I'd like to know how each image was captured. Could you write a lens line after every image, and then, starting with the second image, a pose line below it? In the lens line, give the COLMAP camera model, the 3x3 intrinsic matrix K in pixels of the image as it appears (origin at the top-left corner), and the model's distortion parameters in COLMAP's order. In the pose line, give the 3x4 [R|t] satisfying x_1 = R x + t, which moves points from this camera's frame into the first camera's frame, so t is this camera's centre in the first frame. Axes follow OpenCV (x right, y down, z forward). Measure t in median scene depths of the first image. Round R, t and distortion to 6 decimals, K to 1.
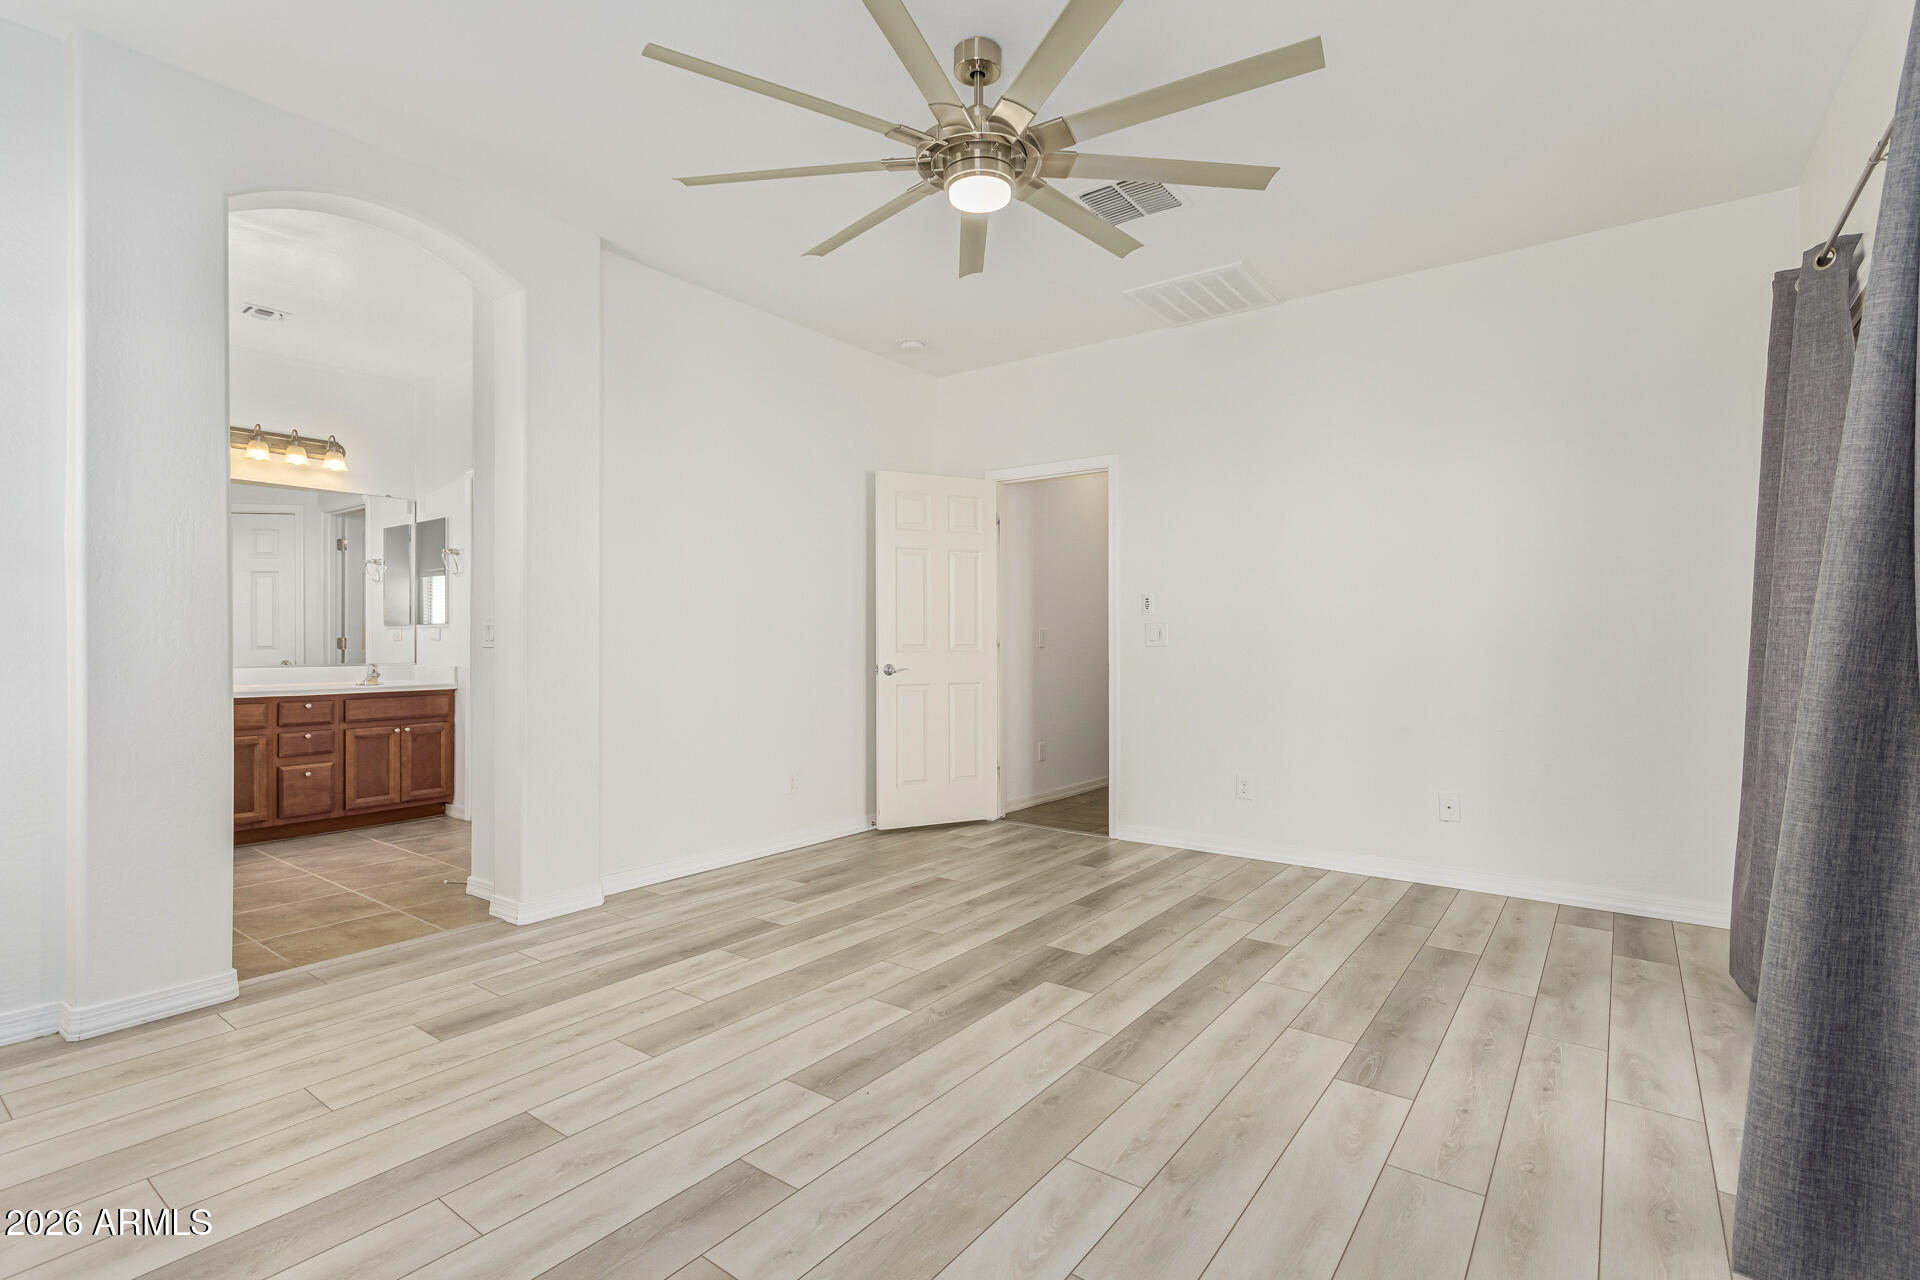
lens RADIAL K [[896.4, 0, 960.1], [0, 896.4, 635.9], [0, 0, 1]] dist [0.003124, 0.001809]
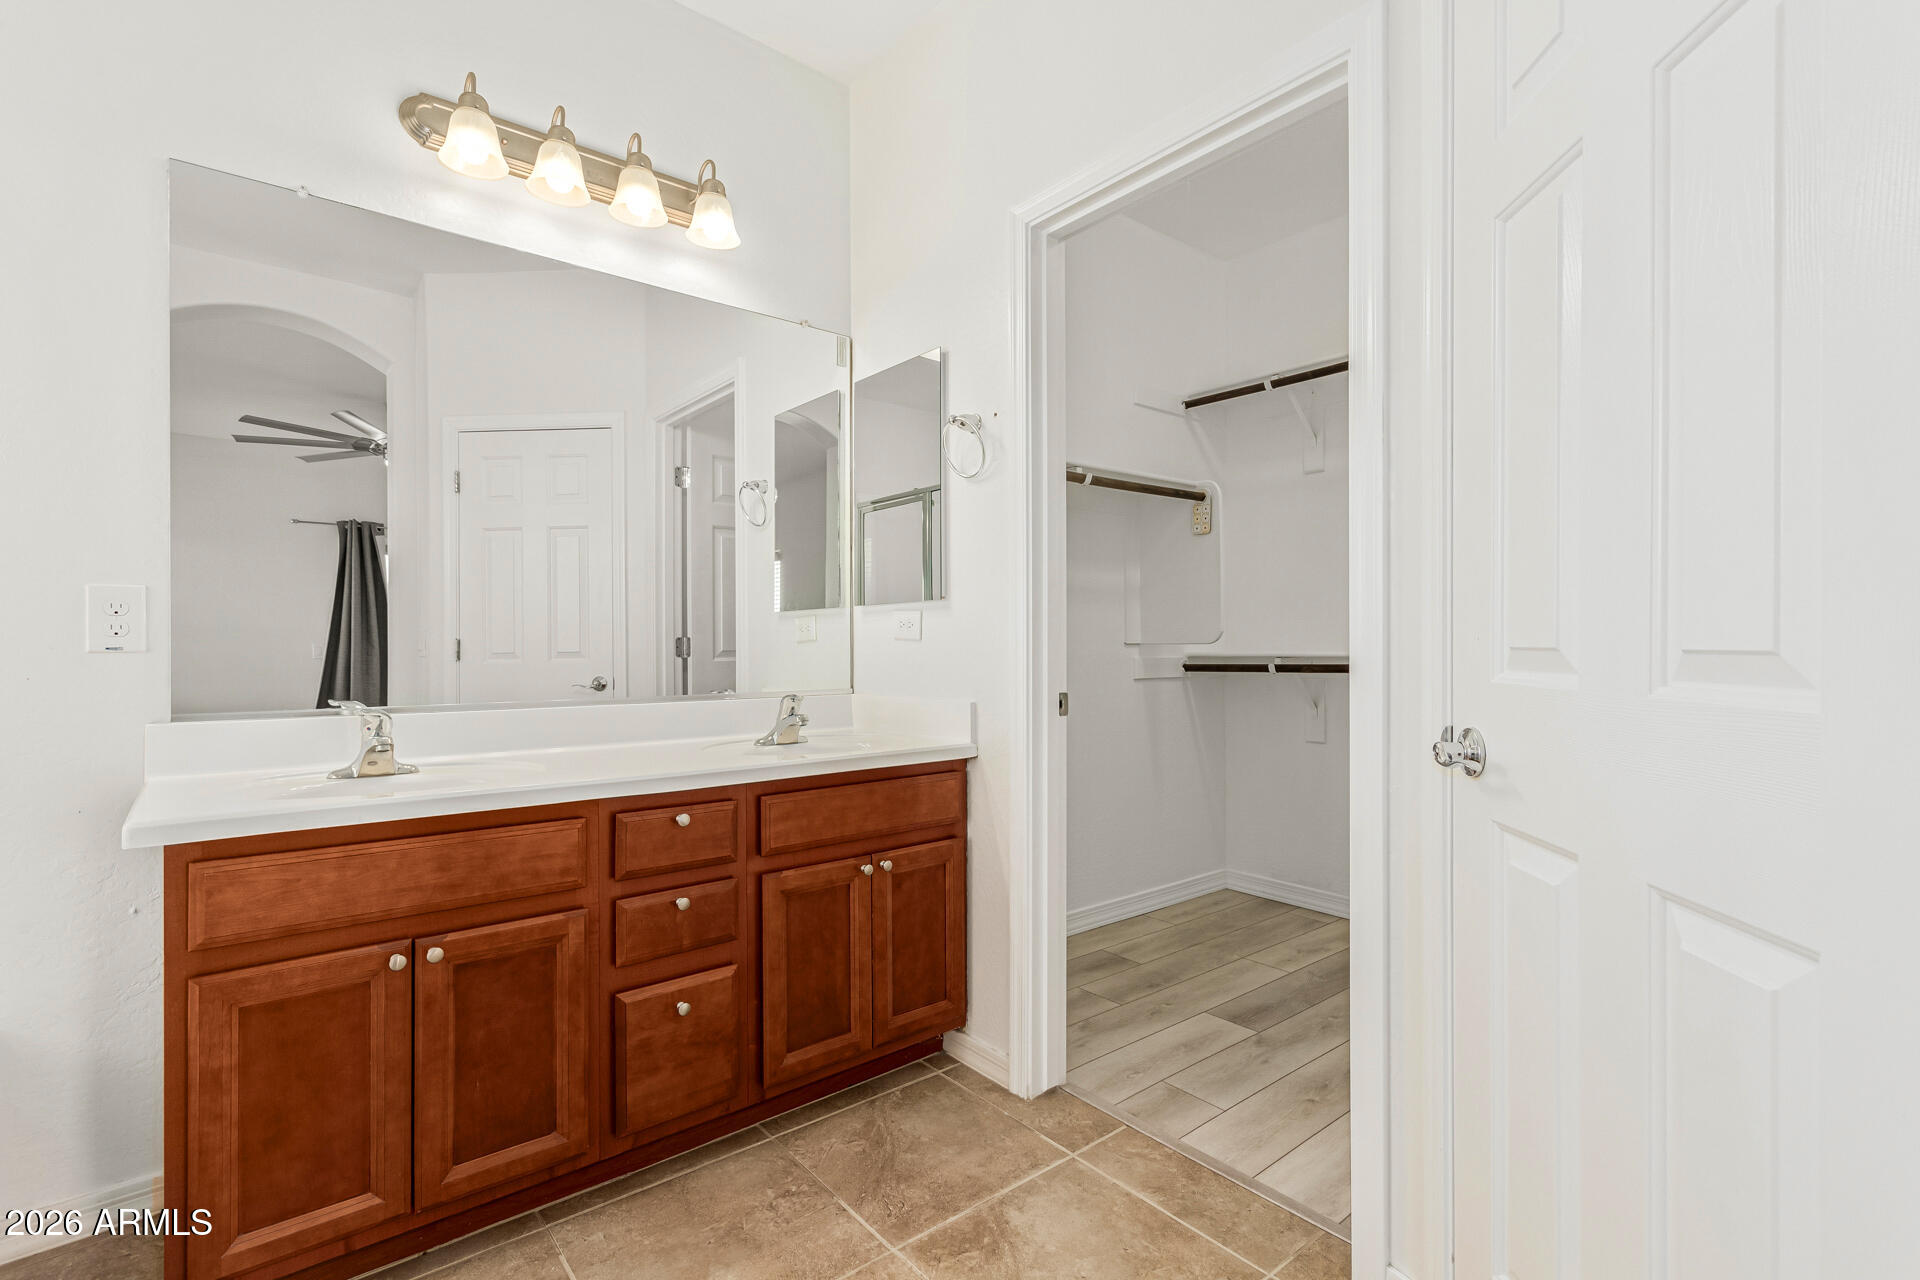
lens RADIAL K [[896.4, 0, 956.9], [0, 896.4, 647.6], [0, 0, 1]] dist [0.003124, 0.001809]
pose [[0.970876, -0.001061, -0.239582, -0.512531], [0.003059, 0.999964, 0.007966, 0.005734], [0.239564, -0.008467, 0.970844, 0.651785]]
